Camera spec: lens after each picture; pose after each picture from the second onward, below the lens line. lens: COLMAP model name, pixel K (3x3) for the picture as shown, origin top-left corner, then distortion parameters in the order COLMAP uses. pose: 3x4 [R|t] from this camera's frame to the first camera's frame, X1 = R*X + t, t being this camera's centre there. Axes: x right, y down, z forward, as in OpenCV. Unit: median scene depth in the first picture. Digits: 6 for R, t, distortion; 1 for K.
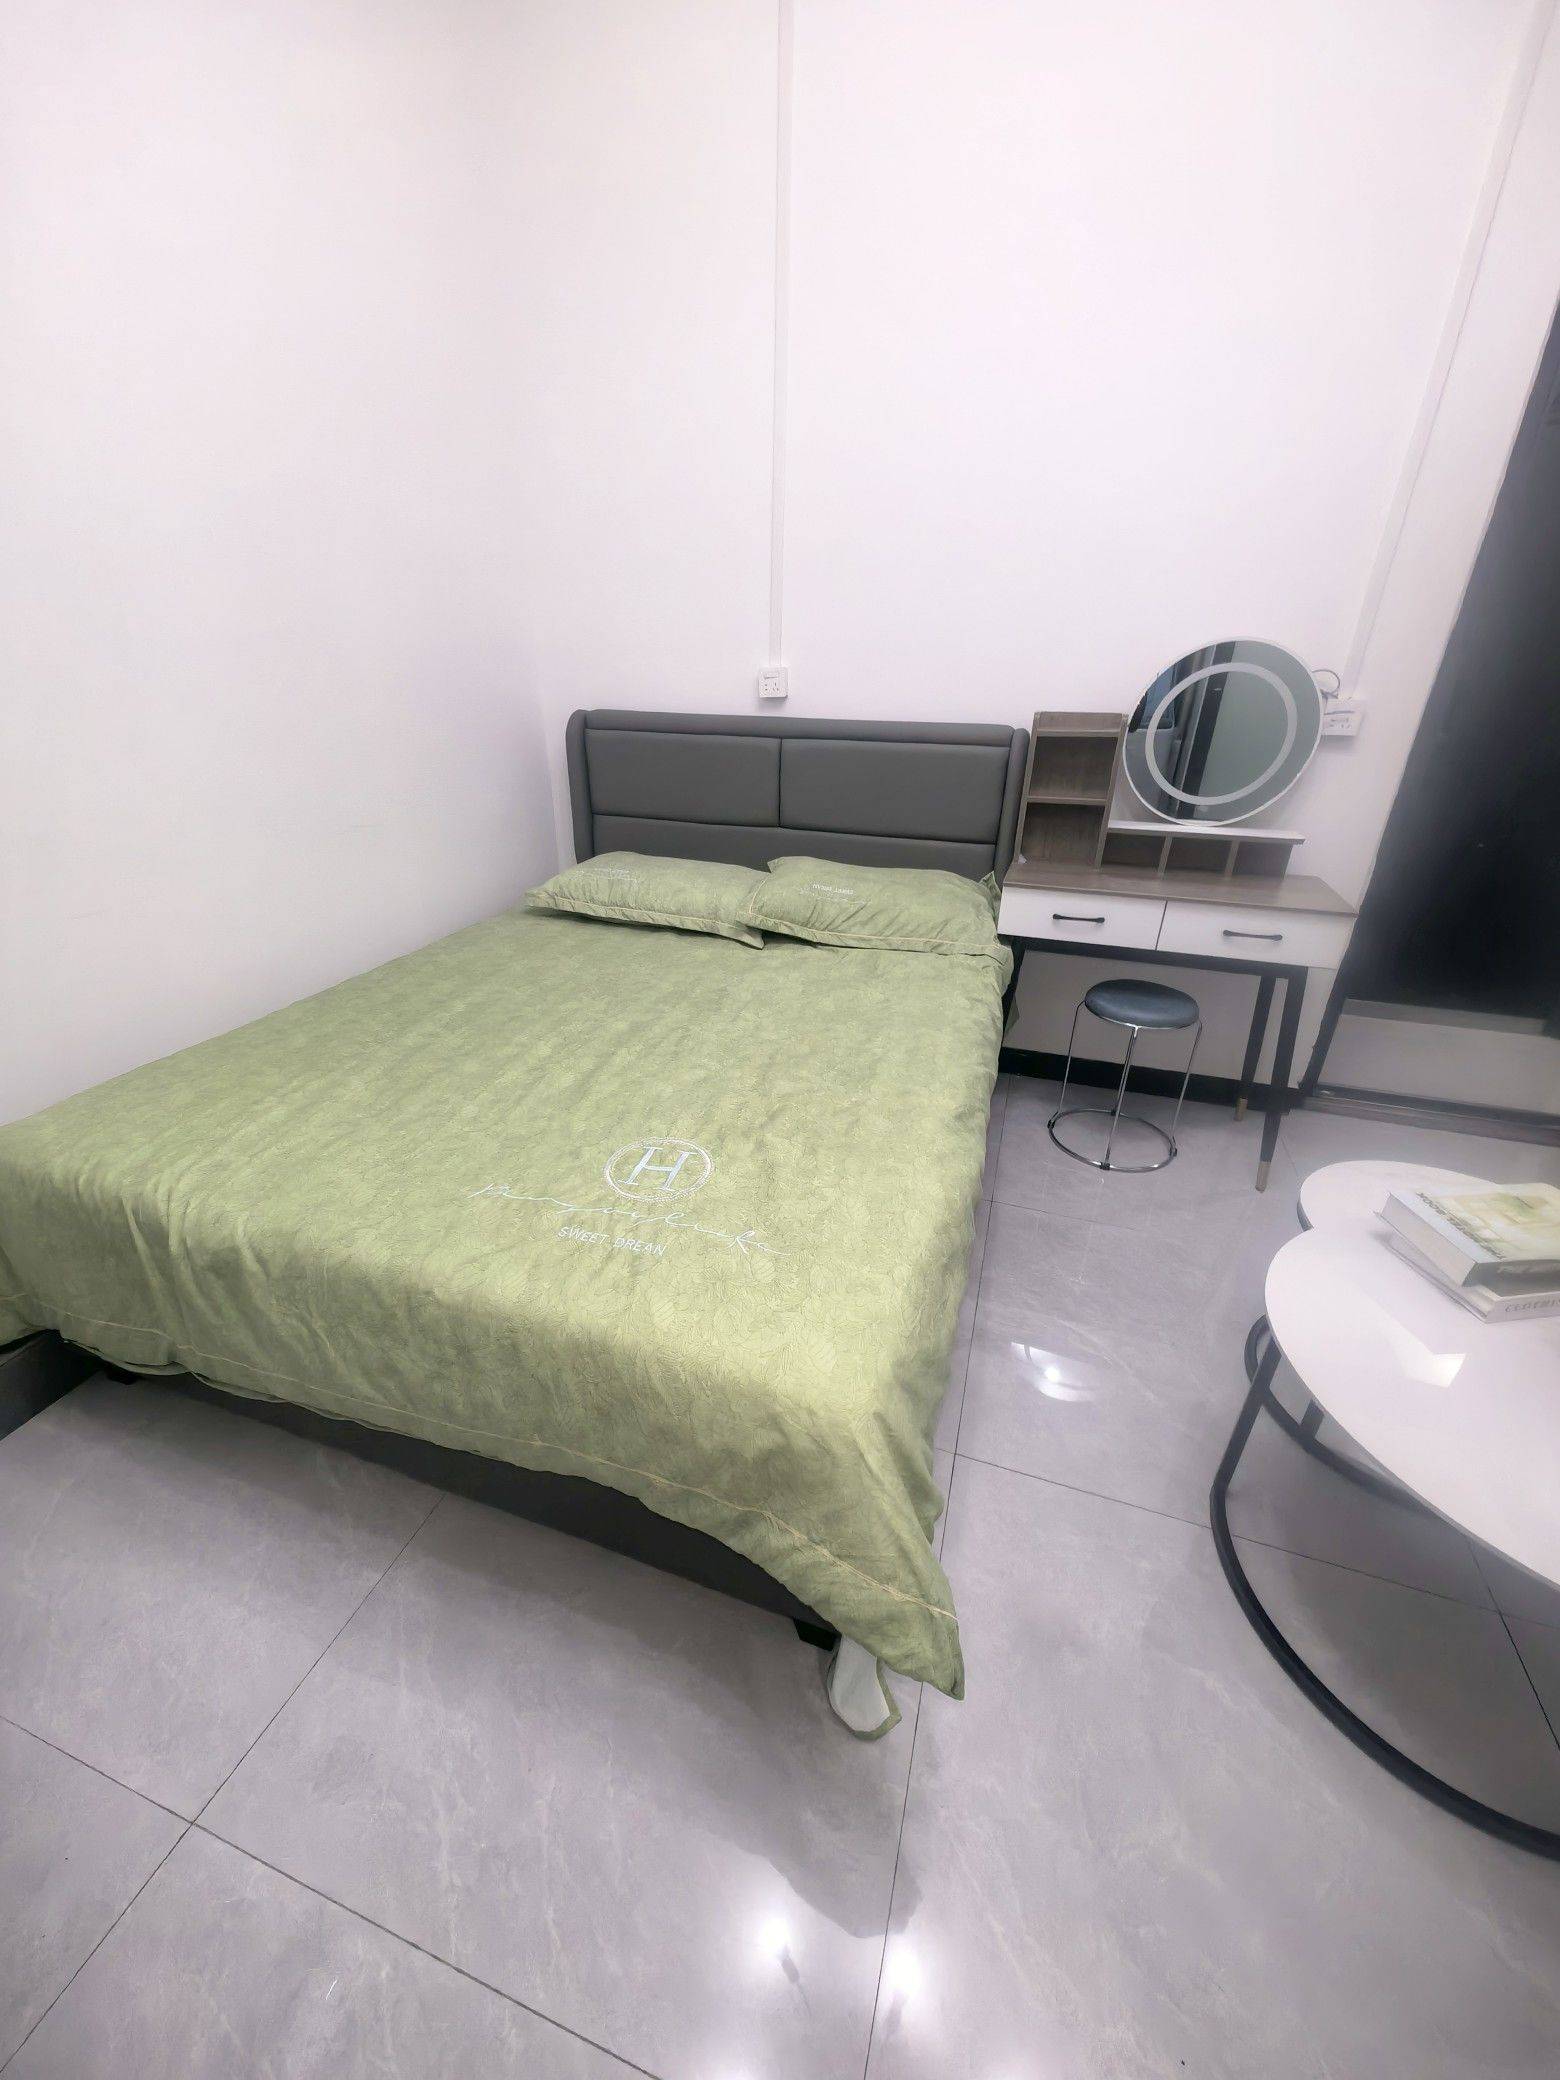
lens RADIAL K [[799.2, 0, 777.0], [0, 799.2, 1050.7], [0, 0, 1]] dist [0.027134, -0.009145]
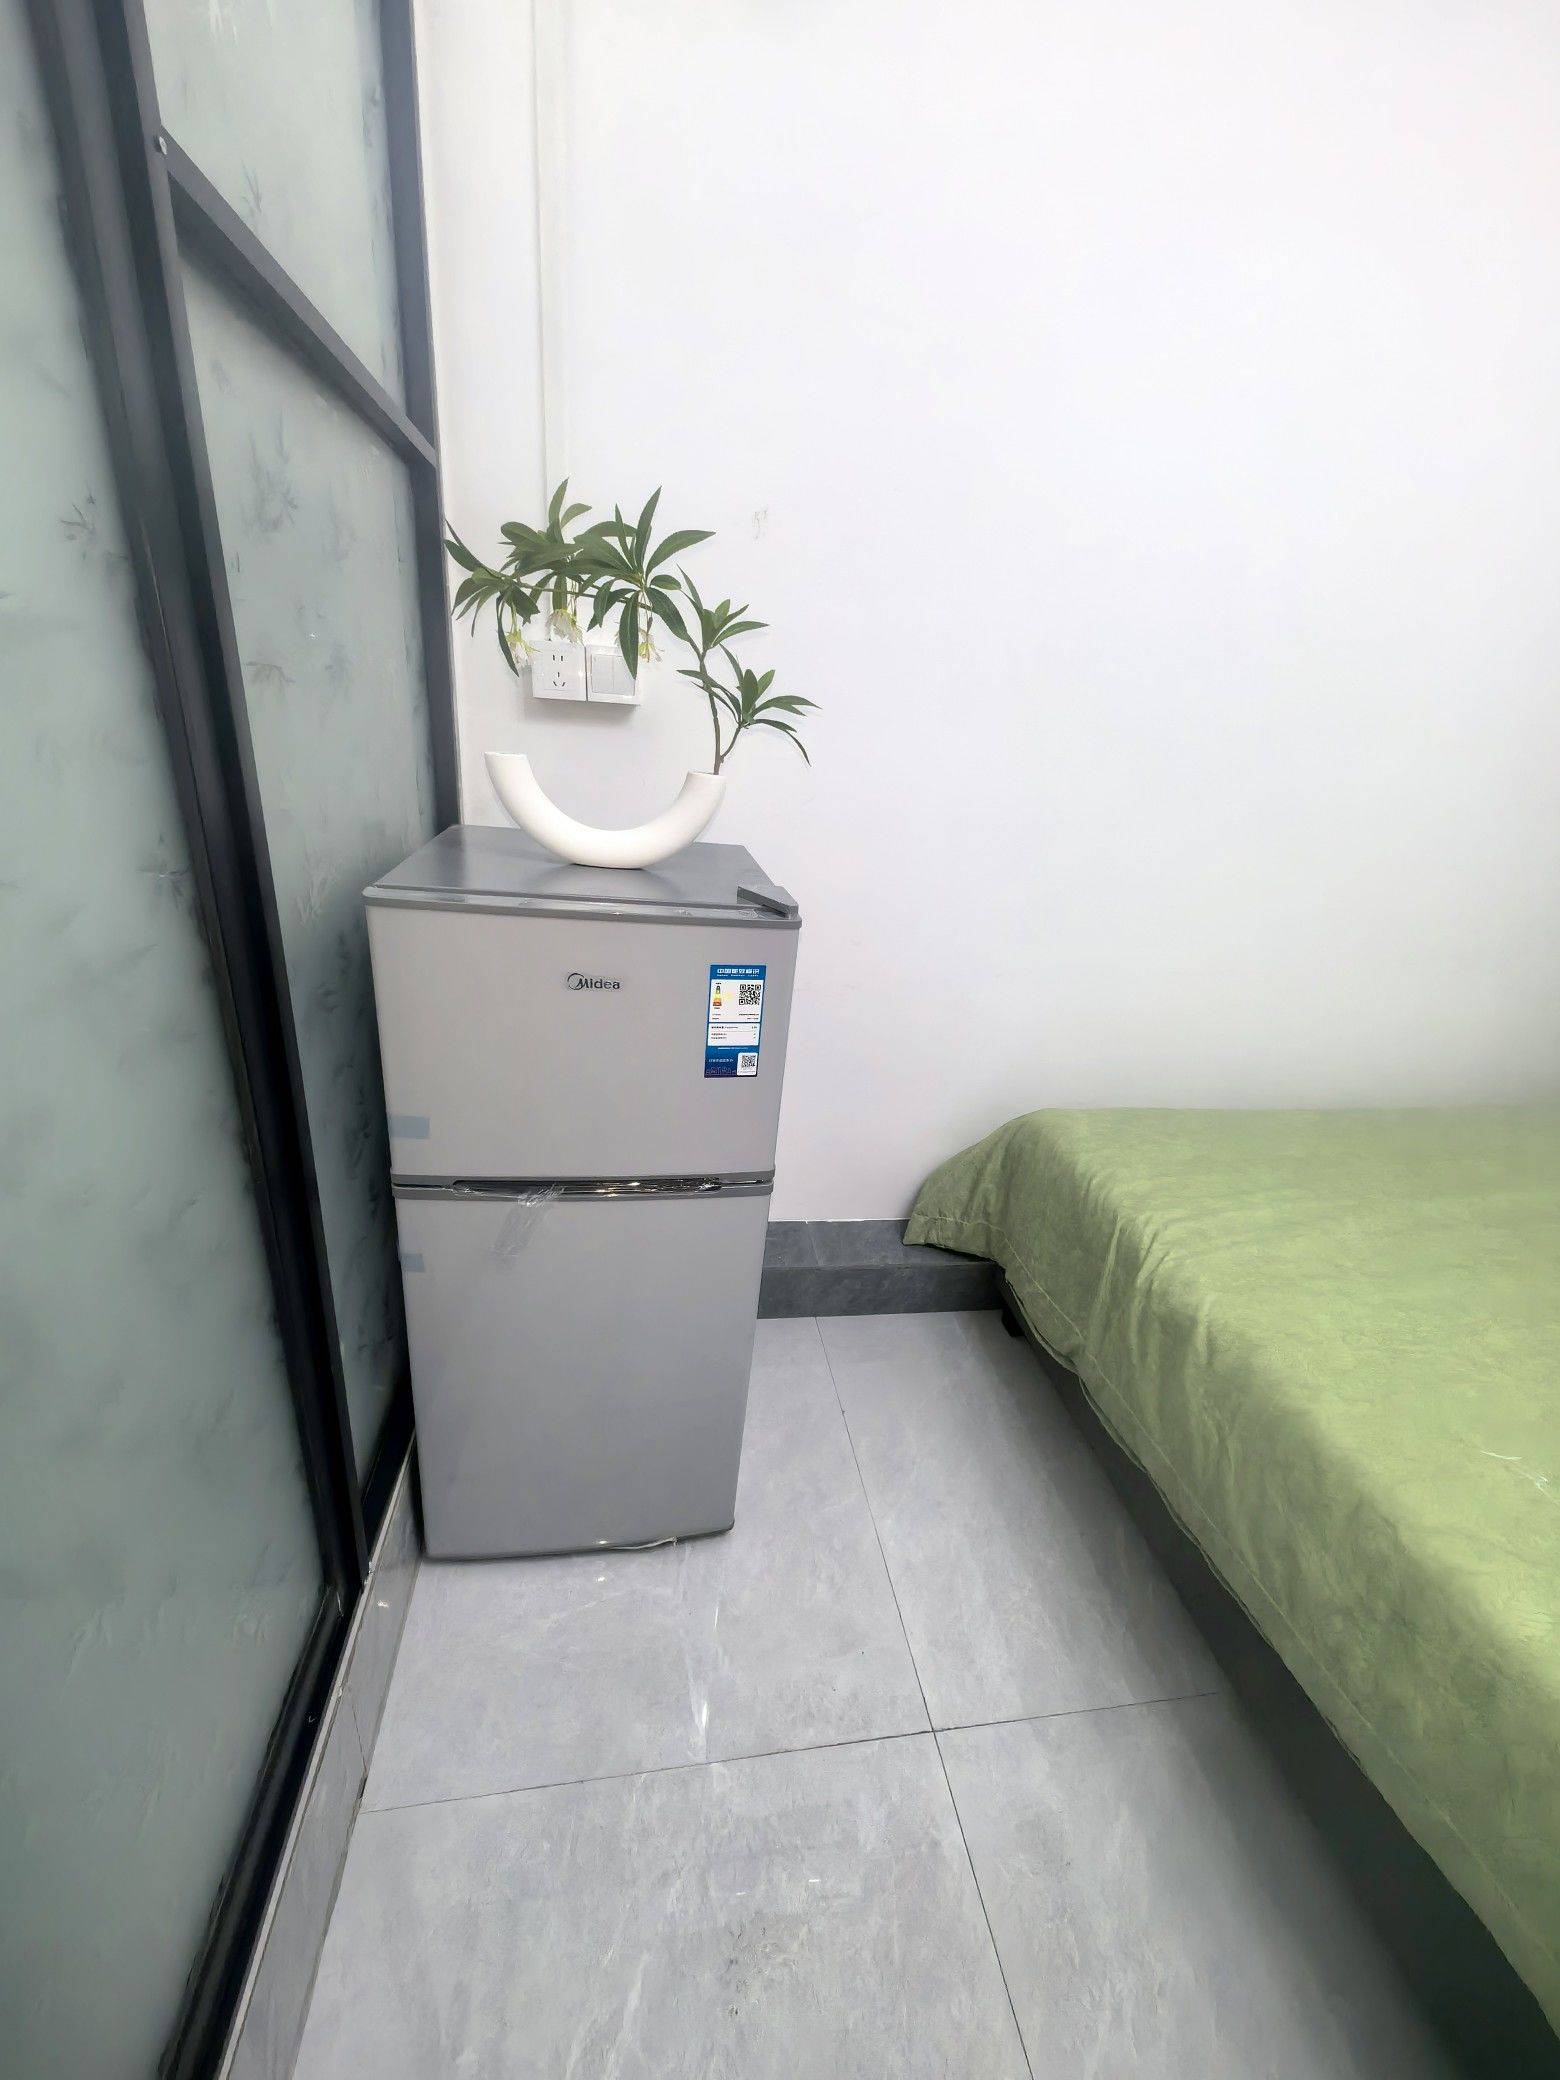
lens RADIAL K [[799.2, 0, 777.0], [0, 799.2, 1050.7], [0, 0, 1]] dist [0.027134, -0.009145]
pose [[0.466841, 0.368972, -0.803691, -0.205756], [-0.450689, 0.881192, 0.142760, 0.033694], [0.760880, 0.295569, 0.577668, -0.086512]]
